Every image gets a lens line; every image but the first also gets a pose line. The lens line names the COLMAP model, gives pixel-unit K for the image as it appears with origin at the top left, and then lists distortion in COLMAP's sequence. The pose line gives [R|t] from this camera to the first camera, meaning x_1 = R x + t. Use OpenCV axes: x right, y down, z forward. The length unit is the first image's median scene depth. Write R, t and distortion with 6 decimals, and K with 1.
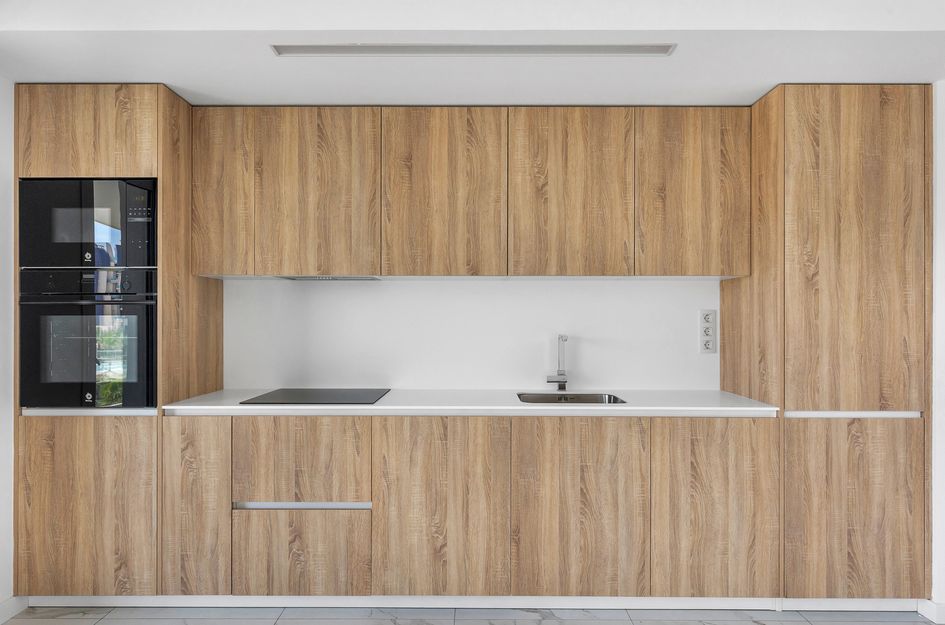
lens RADIAL K [[566.9, 0, 468.9], [0, 566.9, 315.3], [0, 0, 1]] dist [0.003432, 0.000548]
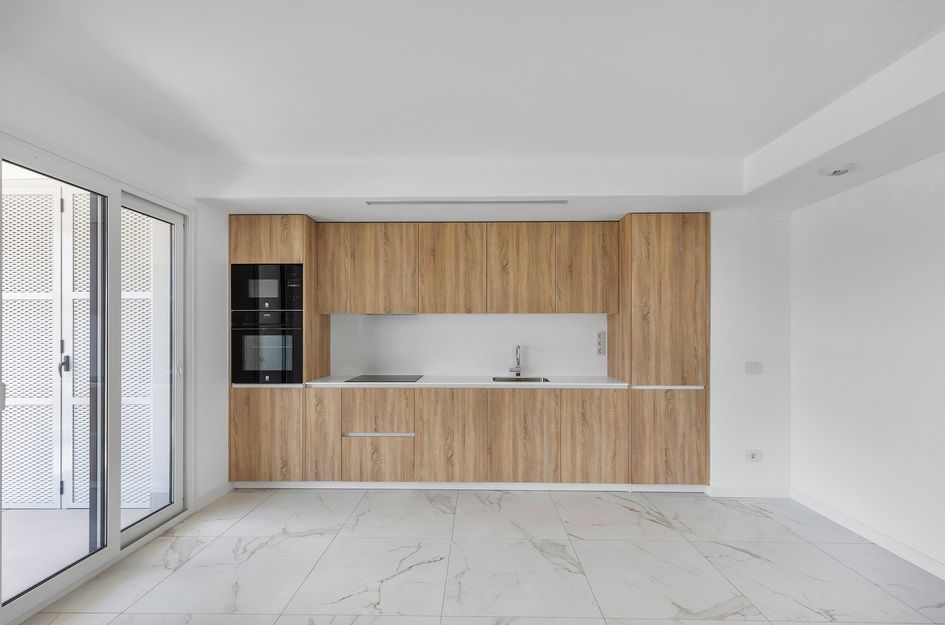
lens RADIAL K [[425.6, 0, 471.4], [0, 425.6, 331.5], [0, 0, 1]] dist [0.011254, 0.000092]
pose [[0.999959, -0.000488, -0.009015, 0.033520], [0.000535, 0.999986, 0.005212, -0.019870], [0.009012, -0.005217, 0.999946, -0.429471]]
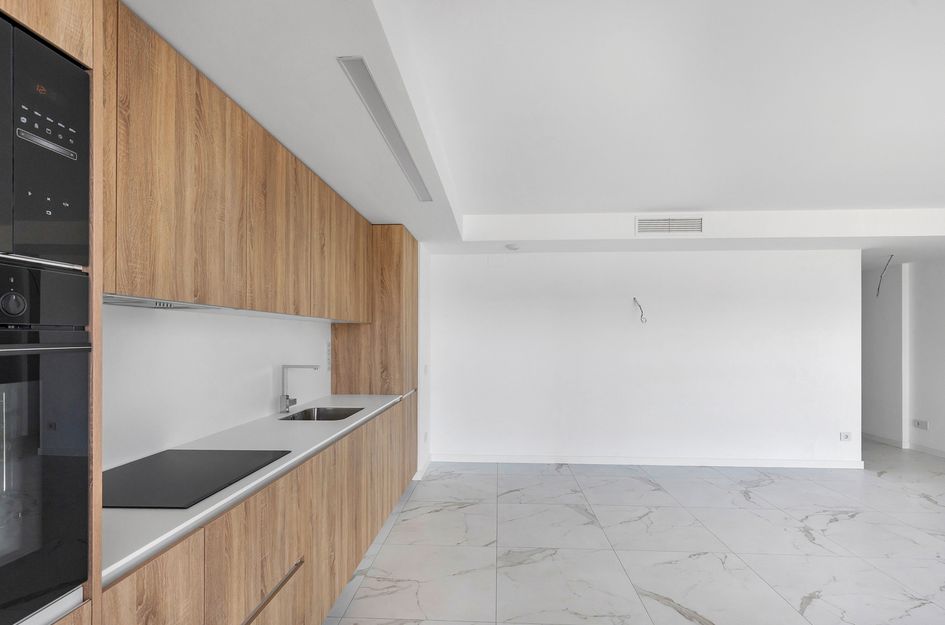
lens RADIAL K [[425.6, 0, 479.8], [0, 425.6, 338.1], [0, 0, 1]] dist [0.001028, -0.000095]
pose [[0.053674, -0.001418, 0.998558, -0.853228], [-0.006012, 0.999980, 0.001743, -0.032070], [-0.998540, -0.006097, 0.053664, 0.661217]]
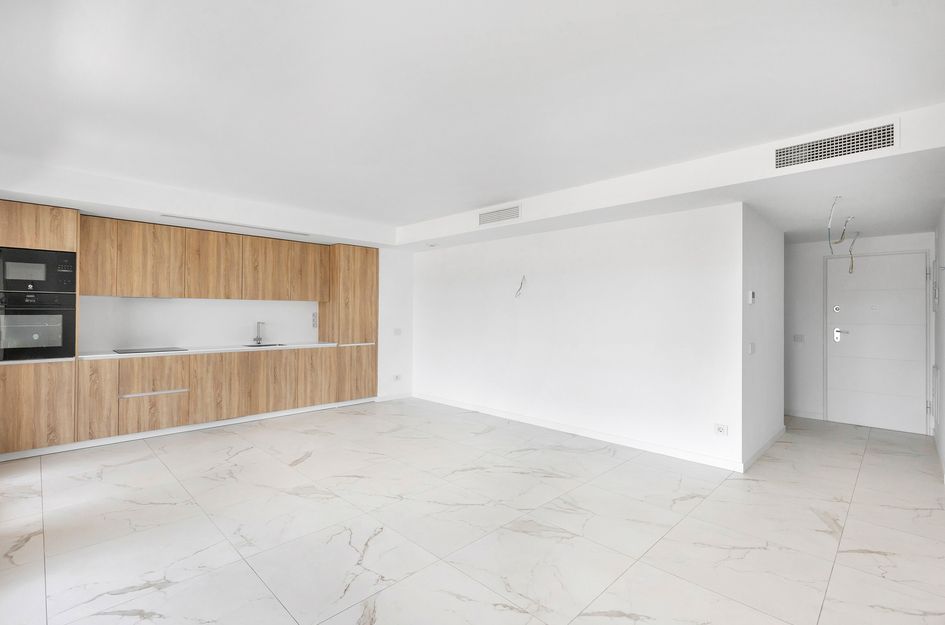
lens RADIAL K [[426.6, 0, 472.9], [0, 426.6, 315.5], [0, 0, 1]] dist [0.007410, 0.000009]
pose [[0.696321, -0.000383, 0.717730, -0.660379], [-0.010751, 0.999882, 0.010963, -0.032050], [-0.717650, -0.015350, 0.696235, -1.241774]]
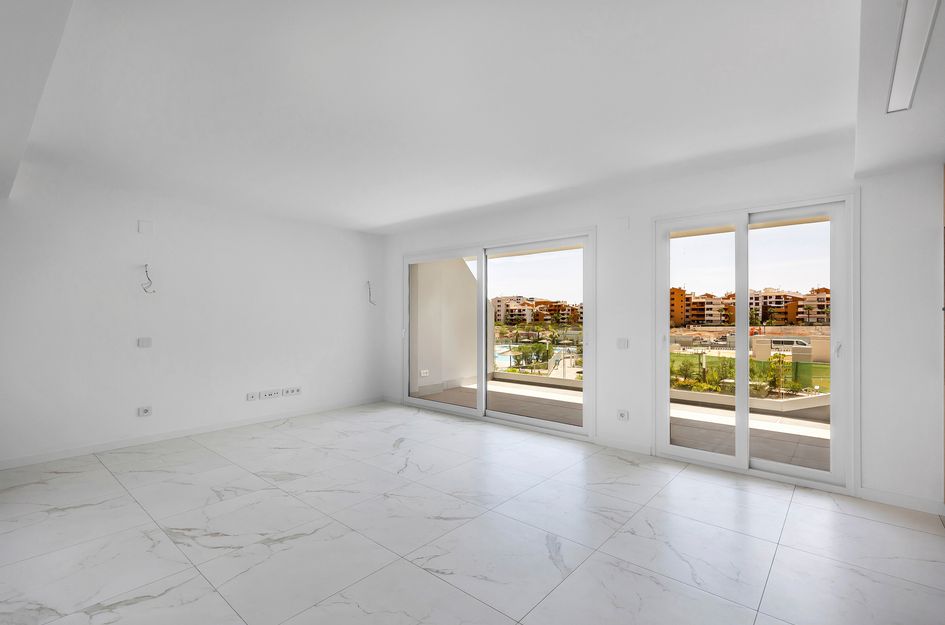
lens RADIAL K [[433.4, 0, 470.4], [0, 433.4, 315.3], [0, 0, 1]] dist [-0.001148, -0.000667]
pose [[-0.651523, -0.006395, -0.758602, 0.898264], [0.001374, 0.999953, -0.009610, 0.002797], [0.758628, -0.007304, -0.651484, 0.794322]]
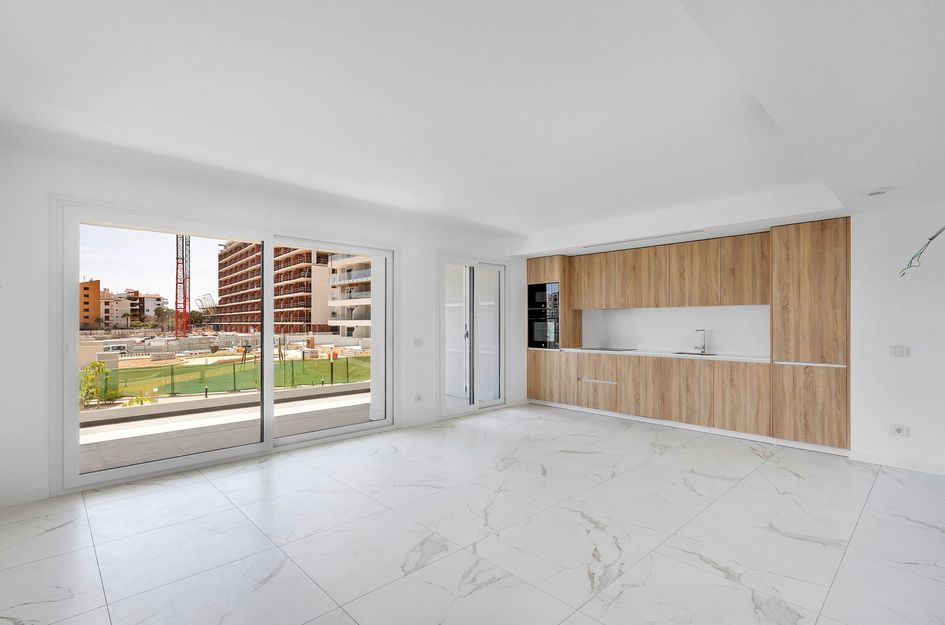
lens RADIAL K [[446.0, 0, 477.4], [0, 446.0, 325.7], [0, 0, 1]] dist [-0.014061, 0.000104]
pose [[0.700223, 0.004168, -0.713912, 1.024663], [0.003661, 0.999949, 0.009430, -0.005261], [0.713915, -0.009217, 0.700172, -1.236144]]
